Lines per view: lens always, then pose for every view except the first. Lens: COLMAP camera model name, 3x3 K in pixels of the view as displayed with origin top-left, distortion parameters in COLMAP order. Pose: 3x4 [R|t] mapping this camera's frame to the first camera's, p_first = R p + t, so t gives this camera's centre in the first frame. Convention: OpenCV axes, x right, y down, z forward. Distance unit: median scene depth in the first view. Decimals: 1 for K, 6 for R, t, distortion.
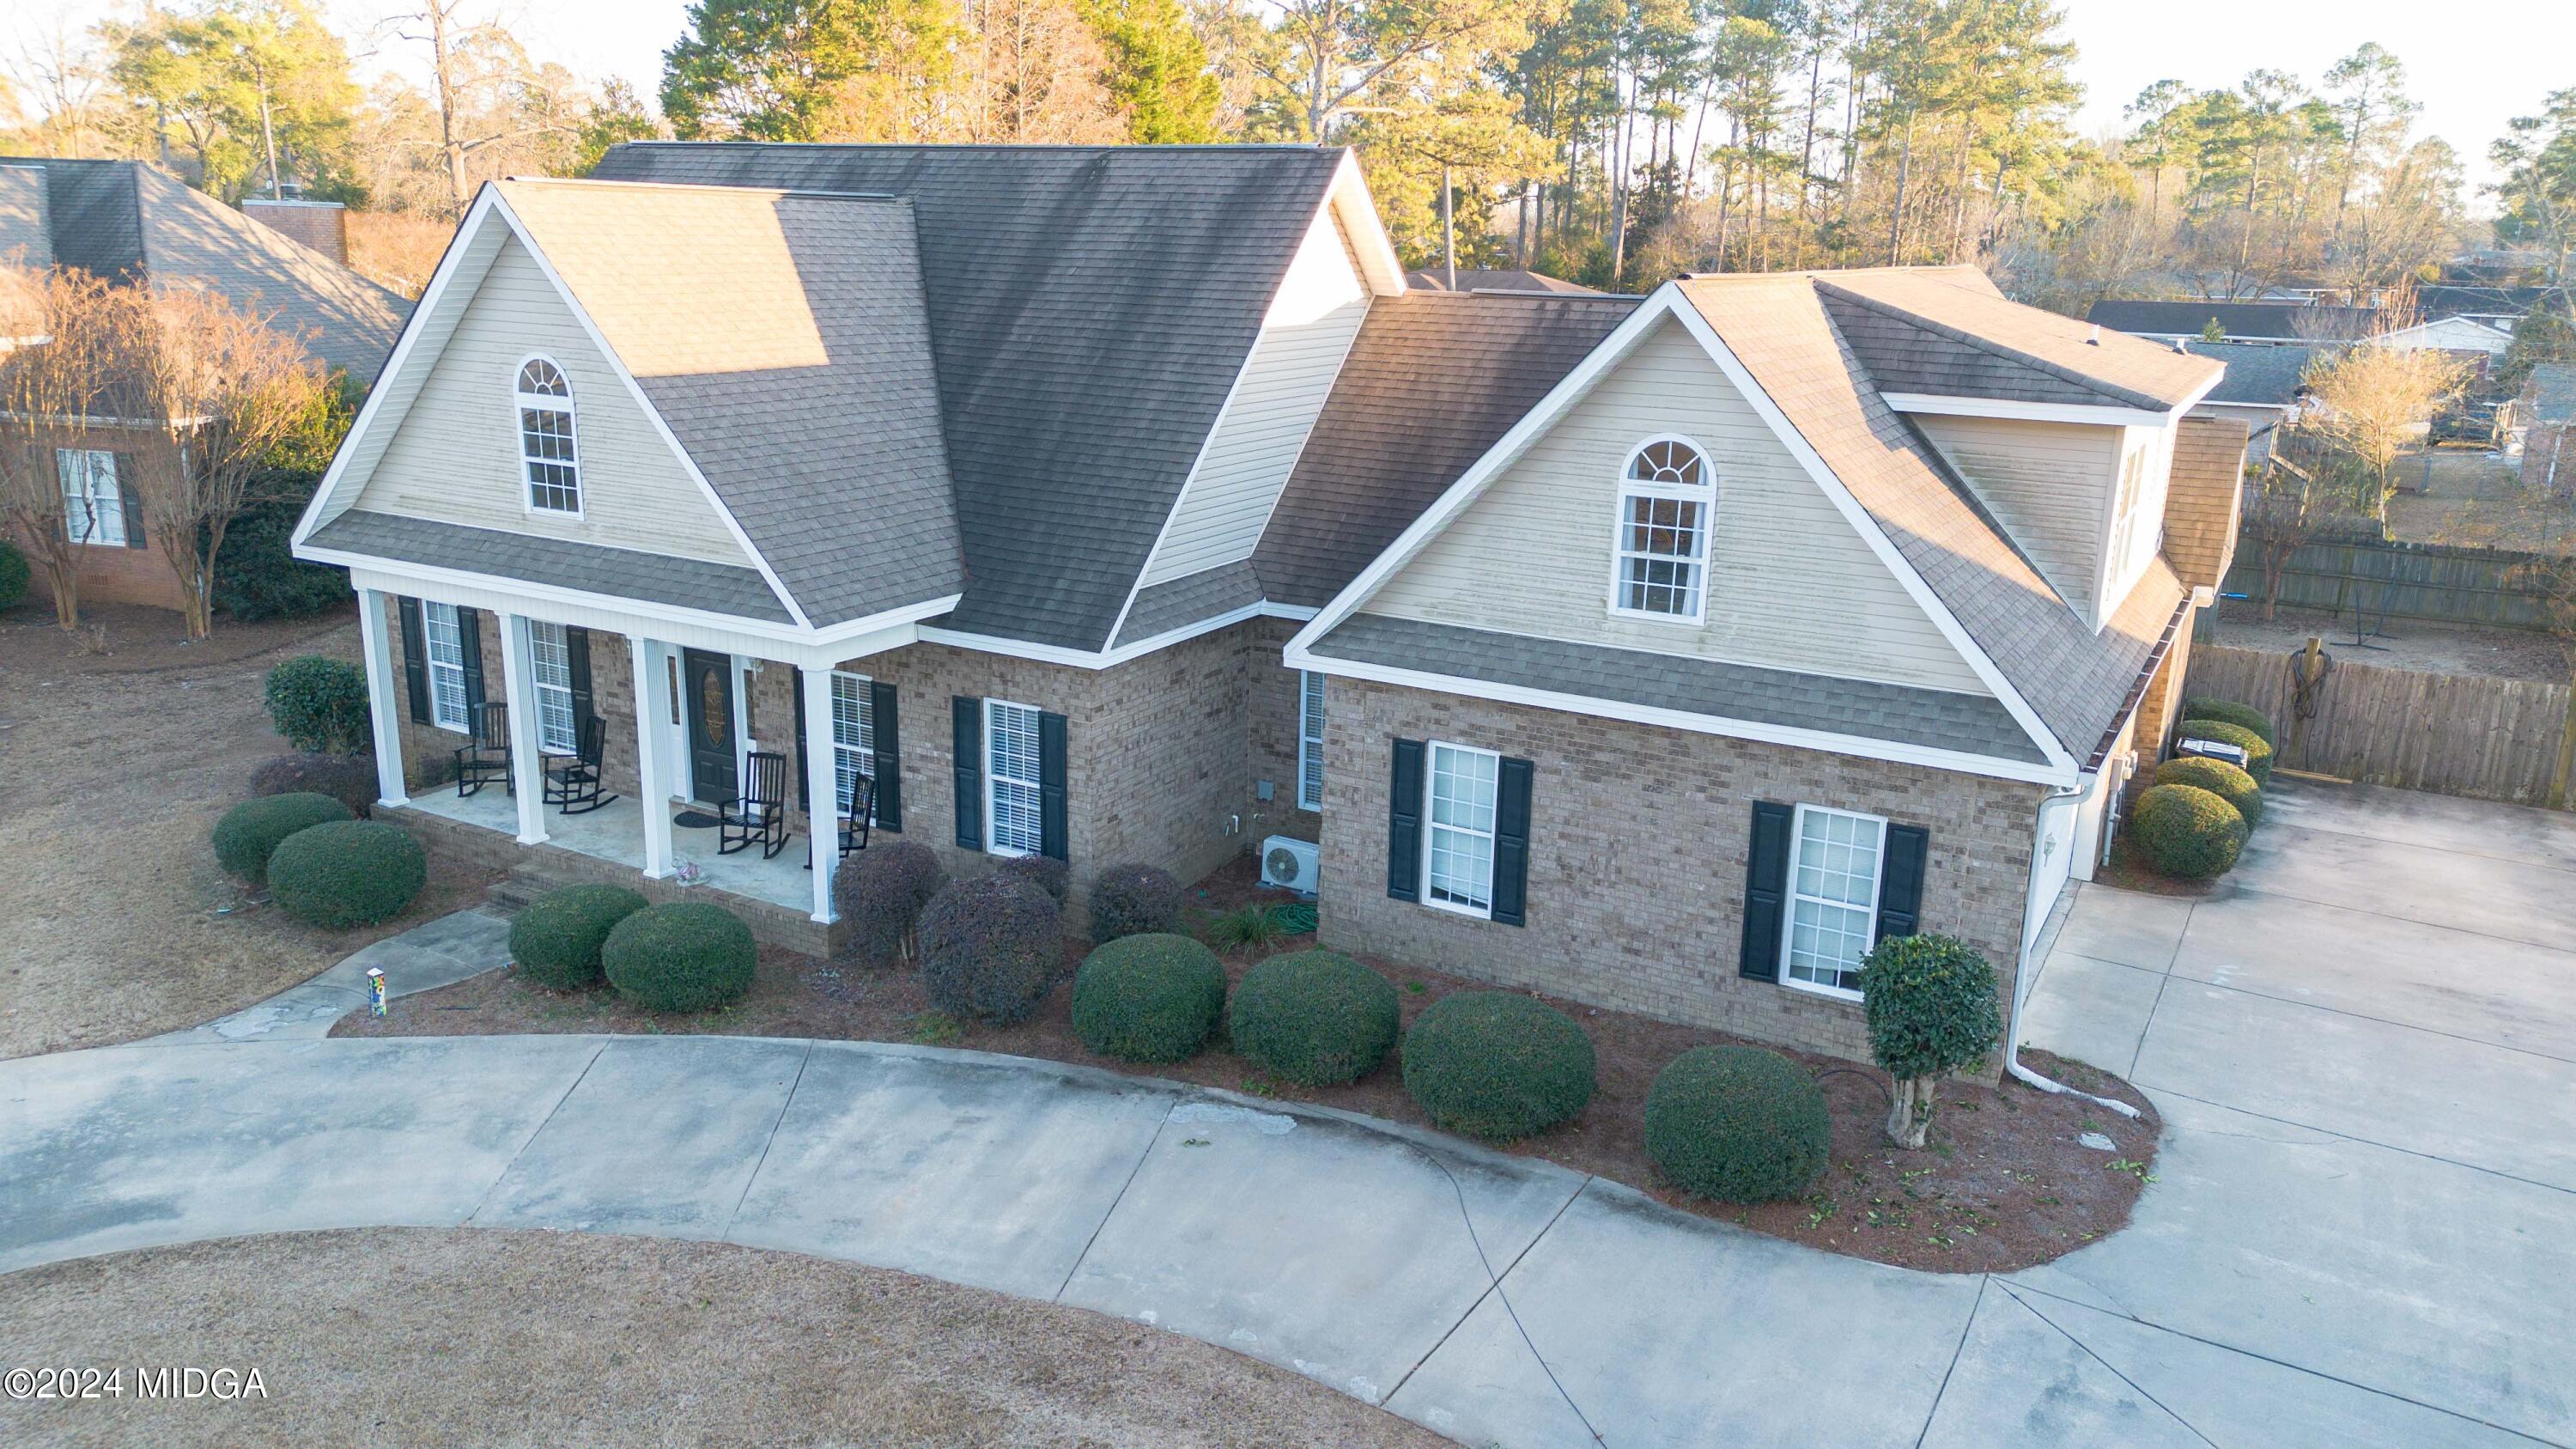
lens RADIAL K [[1807.5, 0, 1292.0], [0, 1807.5, 722.7], [0, 0, 1]] dist [0.076668, -0.058490]
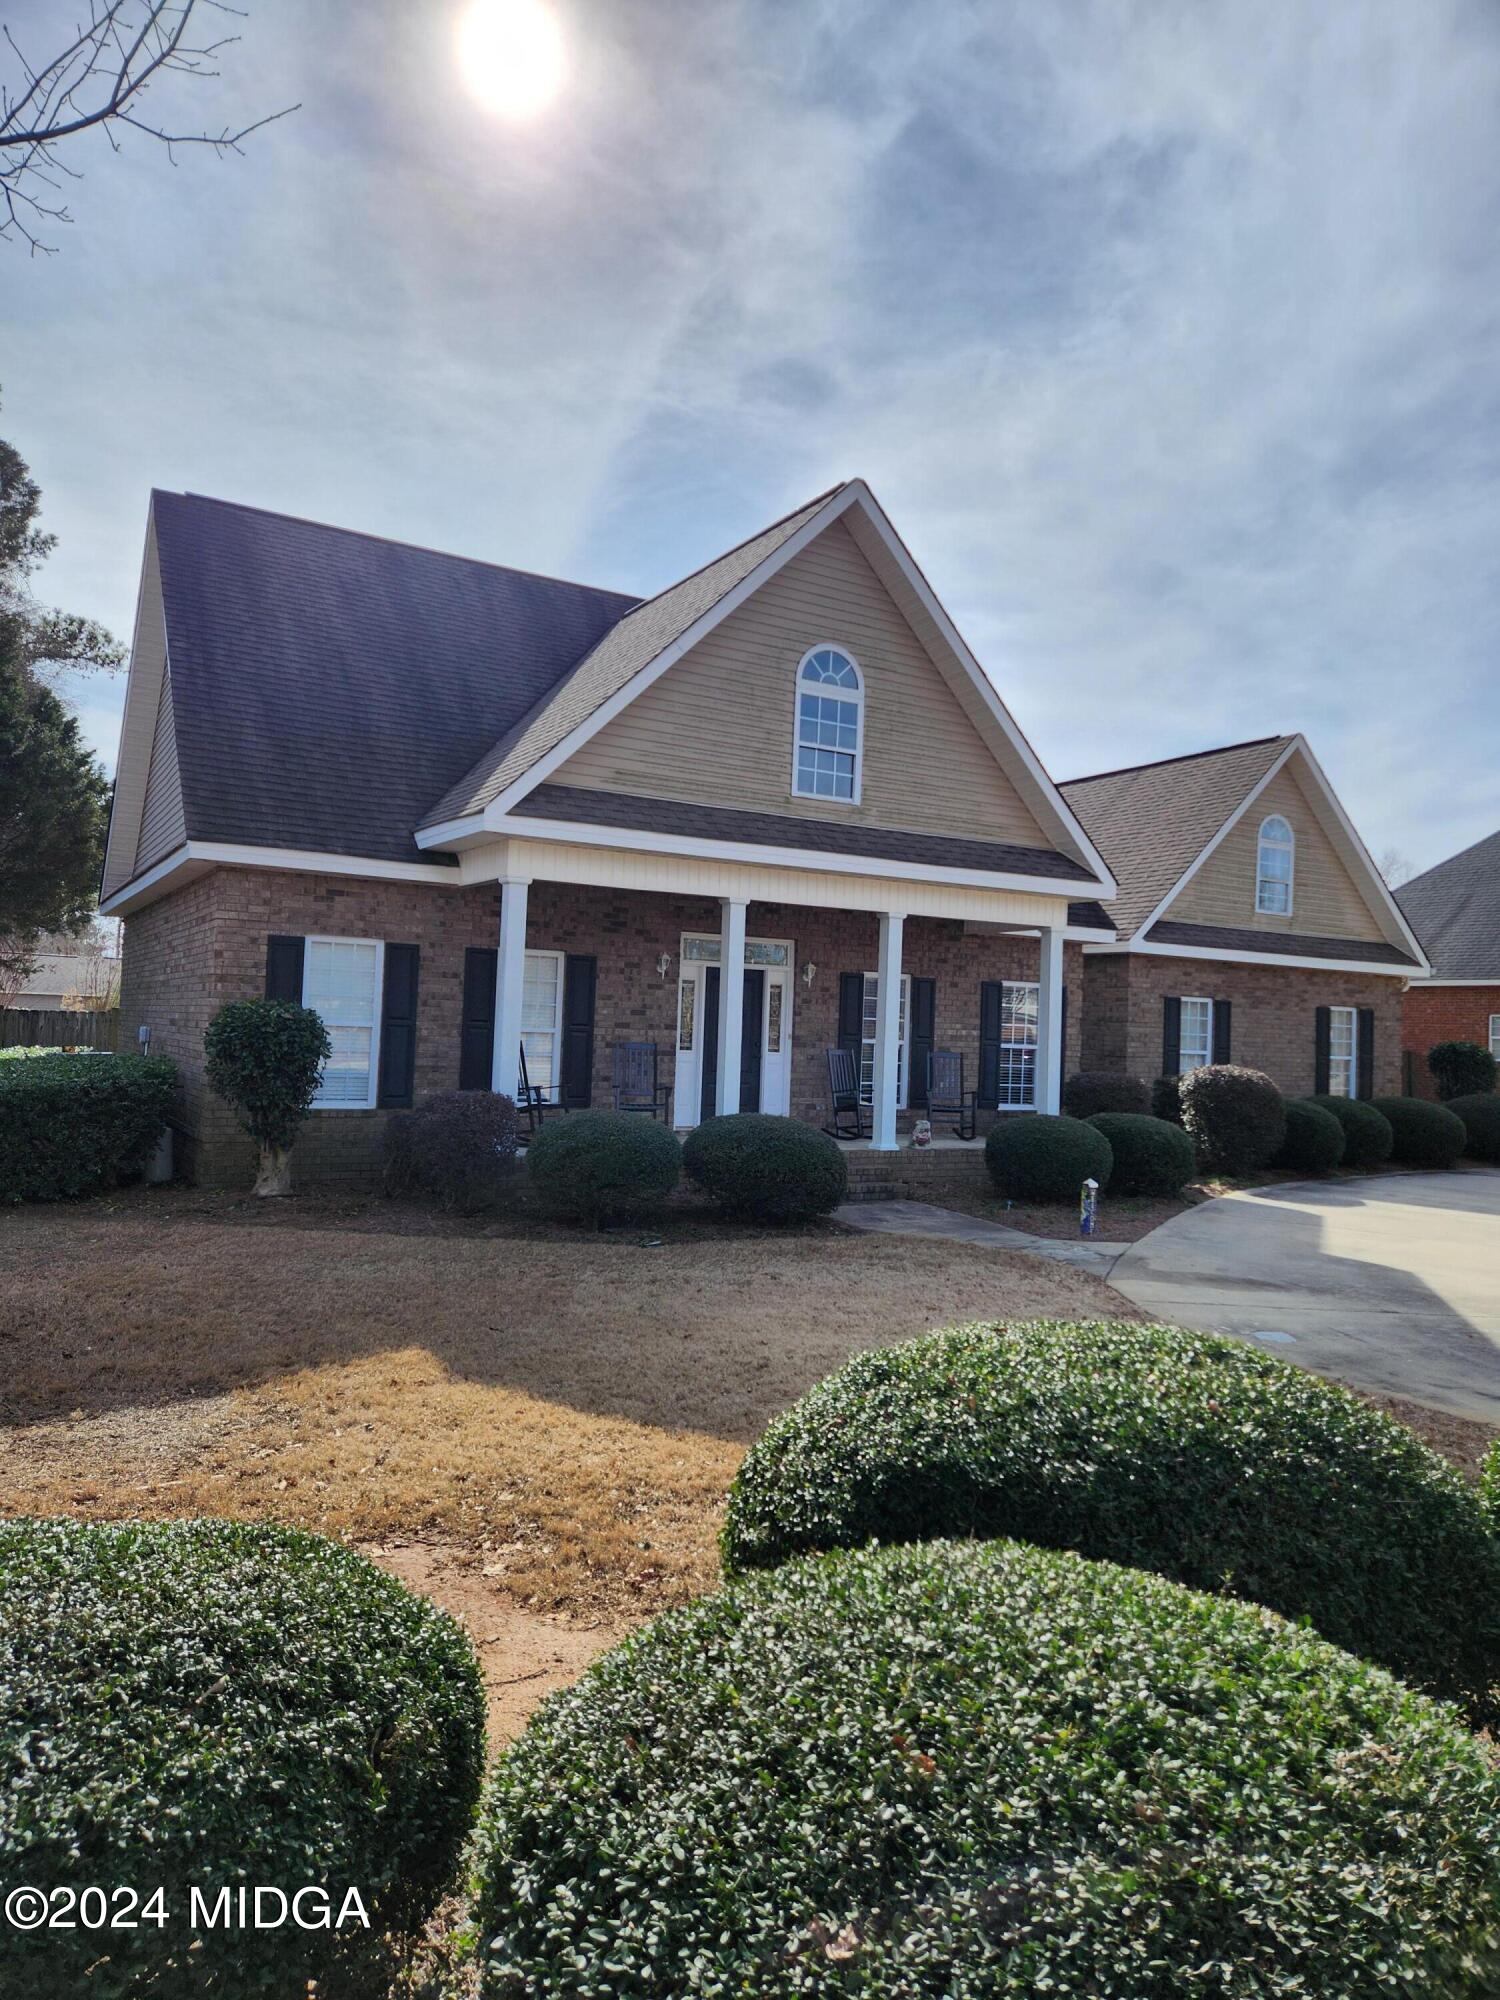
lens RADIAL K [[1322.3, 0, 753.2], [0, 1322.3, 998.4], [0, 0, 1]] dist [0.088873, -0.070744]
pose [[0.498134, 0.018518, 0.866902, -1.165037], [0.203028, 0.969489, -0.137372, 0.099150], [-0.842996, 0.244434, 0.479176, 0.761608]]
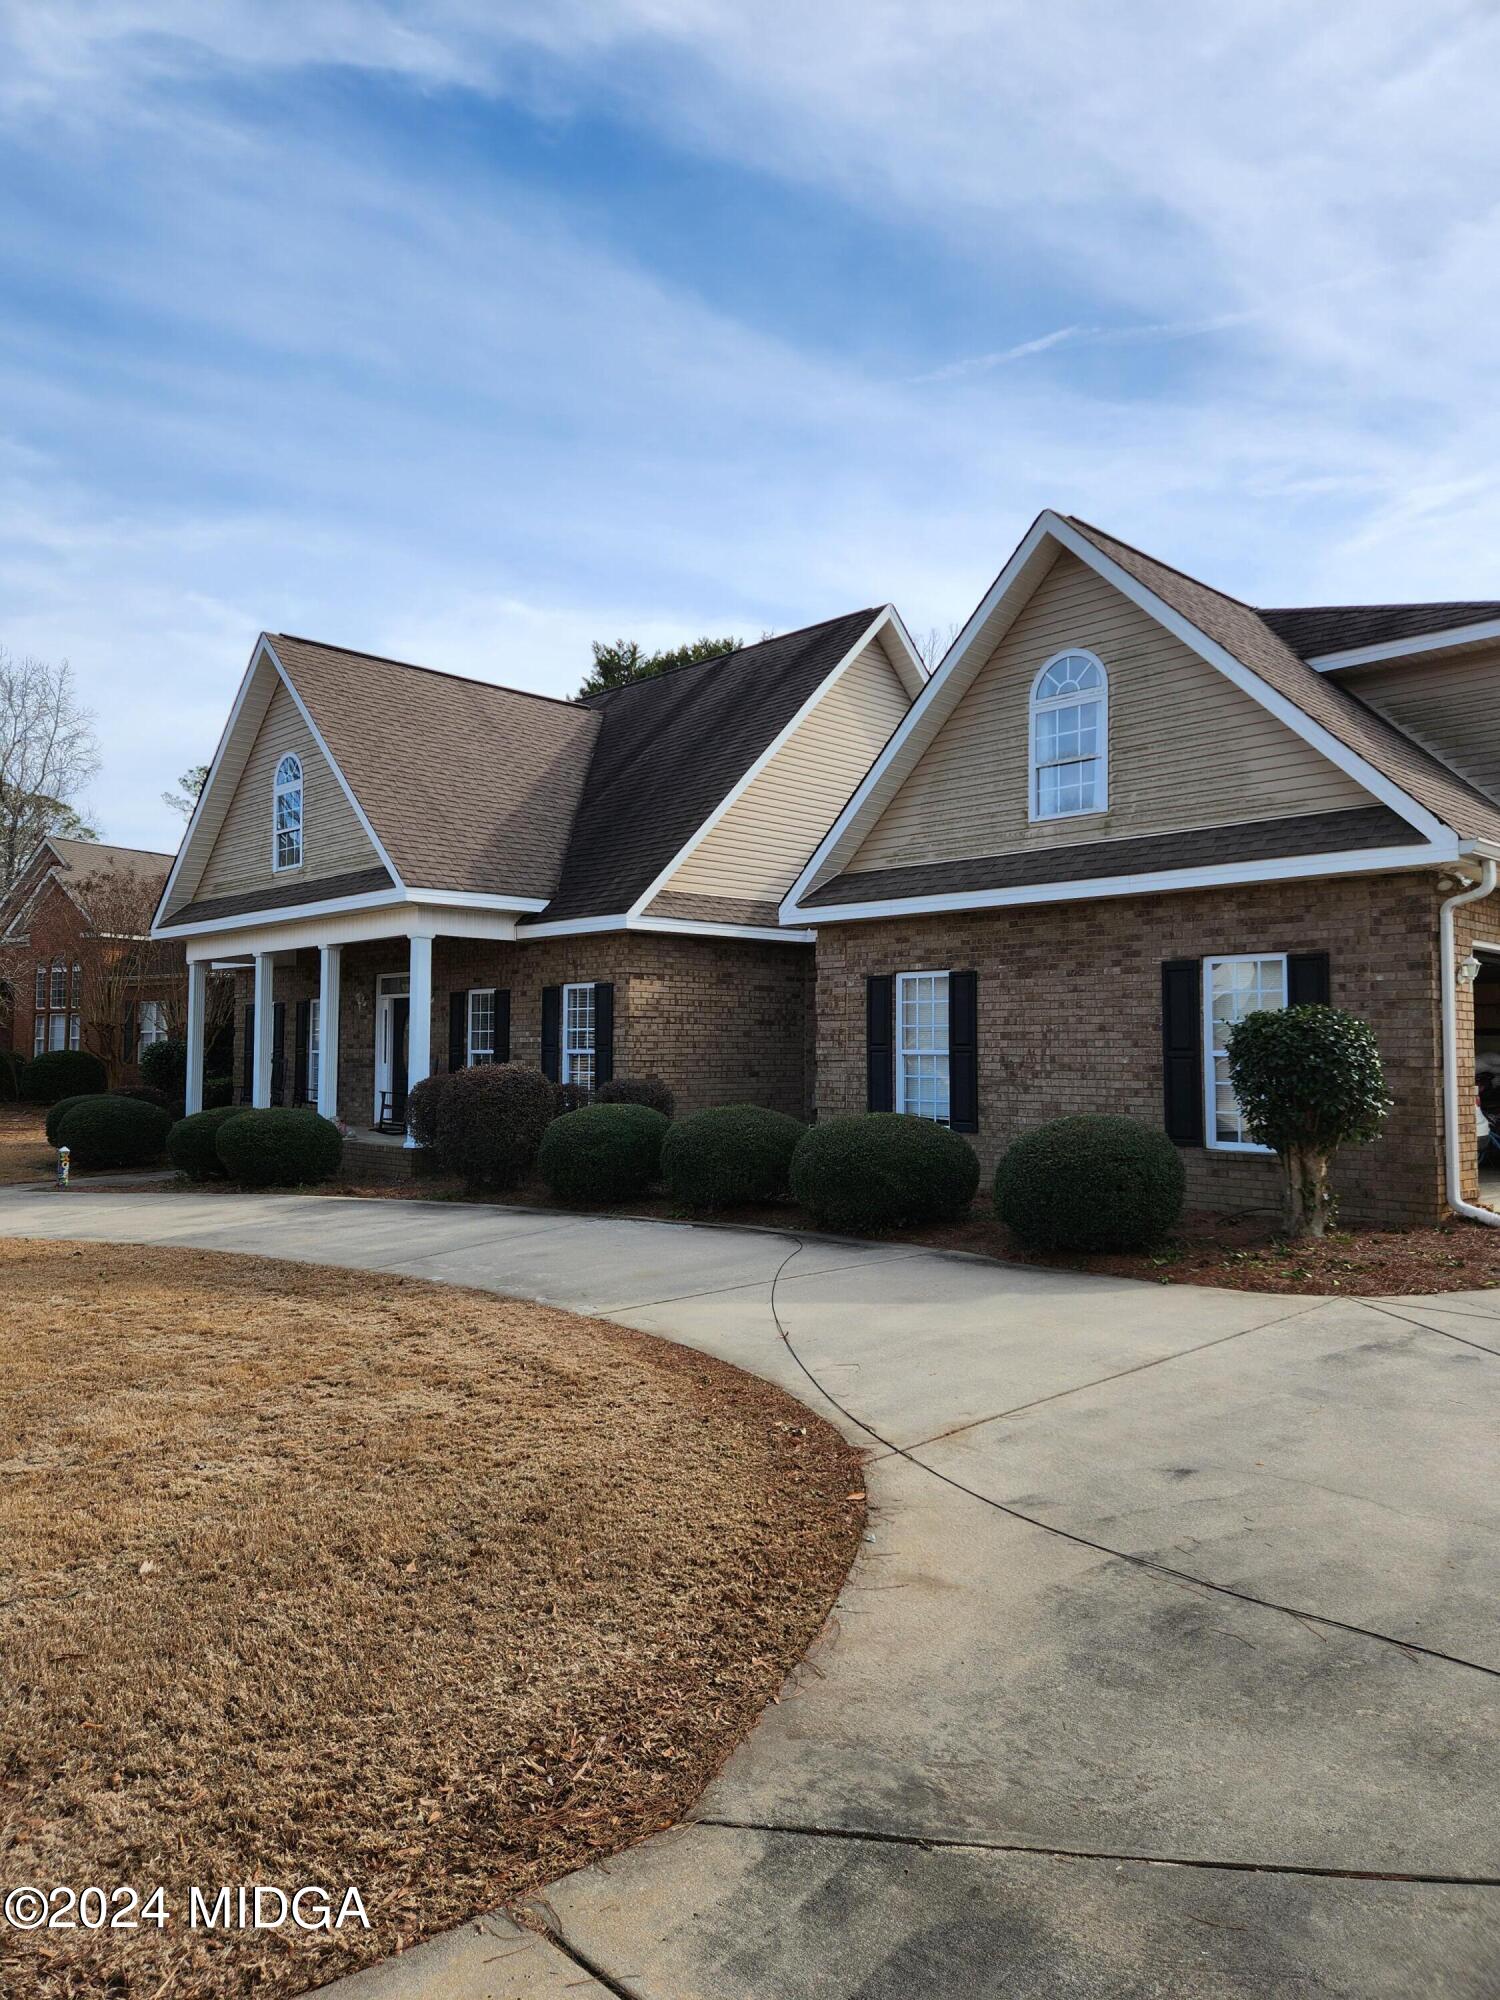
lens RADIAL K [[1322.3, 0, 750.1], [0, 1322.3, 987.8], [0, 0, 1]] dist [0.088873, -0.070744]
pose [[0.961201, -0.032942, -0.273874, 0.218046], [-0.054697, 0.950369, -0.306279, 0.280905], [0.270371, 0.309376, 0.911694, 0.226712]]
